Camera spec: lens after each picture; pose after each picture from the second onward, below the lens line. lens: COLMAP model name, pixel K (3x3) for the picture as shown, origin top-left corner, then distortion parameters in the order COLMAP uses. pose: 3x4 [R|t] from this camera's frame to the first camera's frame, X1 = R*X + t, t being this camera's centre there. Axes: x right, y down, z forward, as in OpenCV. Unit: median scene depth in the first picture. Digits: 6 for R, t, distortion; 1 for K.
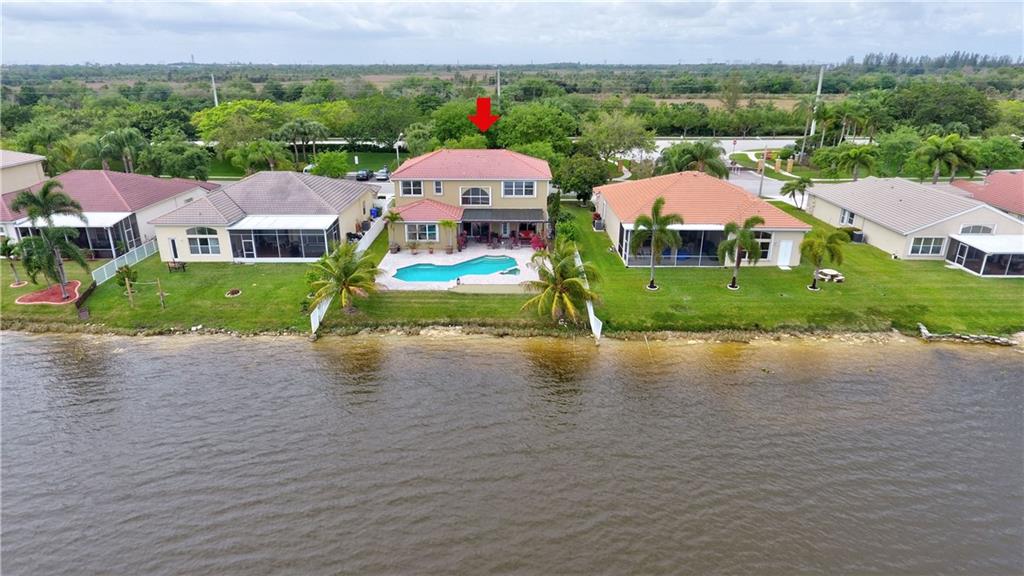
lens RADIAL K [[599.9, 0, 512.0], [0, 599.9, 288.0], [0, 0, 1]] dist [-0.005482, -0.001030]
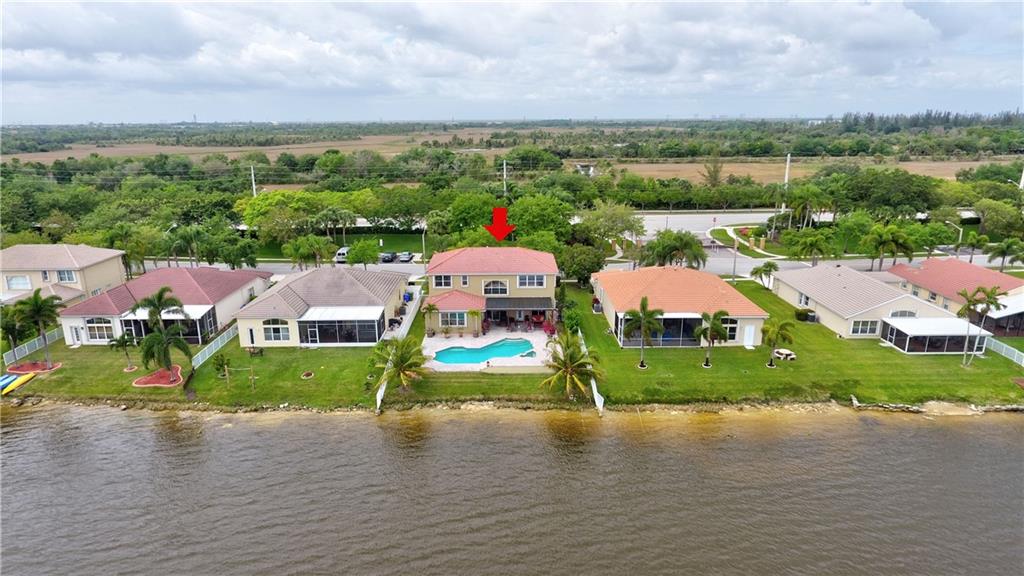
lens RADIAL K [[599.9, 0, 512.0], [0, 599.9, 288.0], [0, 0, 1]] dist [-0.005482, -0.001030]
pose [[0.999910, -0.009806, 0.009134, -0.043970], [0.010535, 0.996448, -0.083550, -0.057240], [-0.008282, 0.083639, 0.996462, -0.235622]]
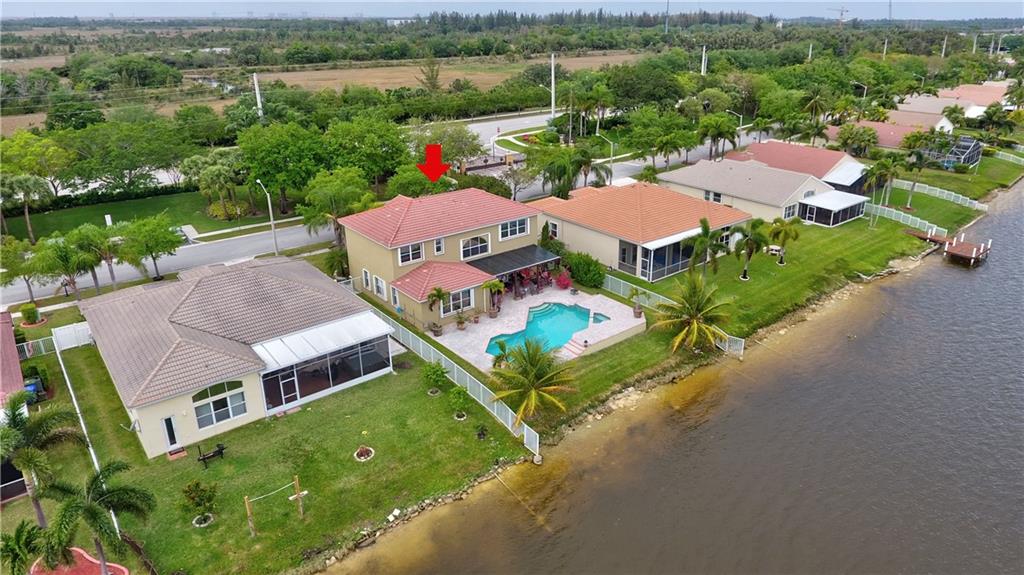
lens RADIAL K [[644.2, 0, 558.6], [0, 644.2, 284.2], [0, 0, 1]] dist [-0.003568, -0.000682]
pose [[0.749691, -0.251314, 0.612213, -0.646203], [0.228843, 0.966467, 0.116504, -0.206550], [-0.620962, 0.052759, 0.782063, 0.201729]]
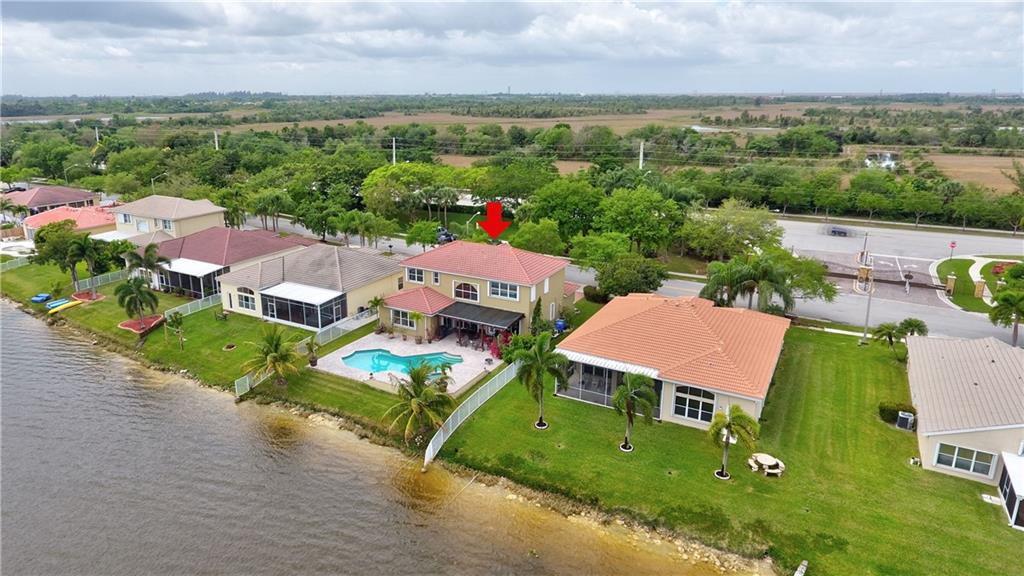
lens RADIAL K [[639.2, 0, 473.9], [0, 639.2, 283.3], [0, 0, 1]] dist [-0.002965, -0.001477]
pose [[0.866211, 0.140032, -0.479655, 0.539742], [-0.172549, 0.984705, -0.024130, -0.161568], [0.468940, 0.103666, 0.877125, 0.049050]]
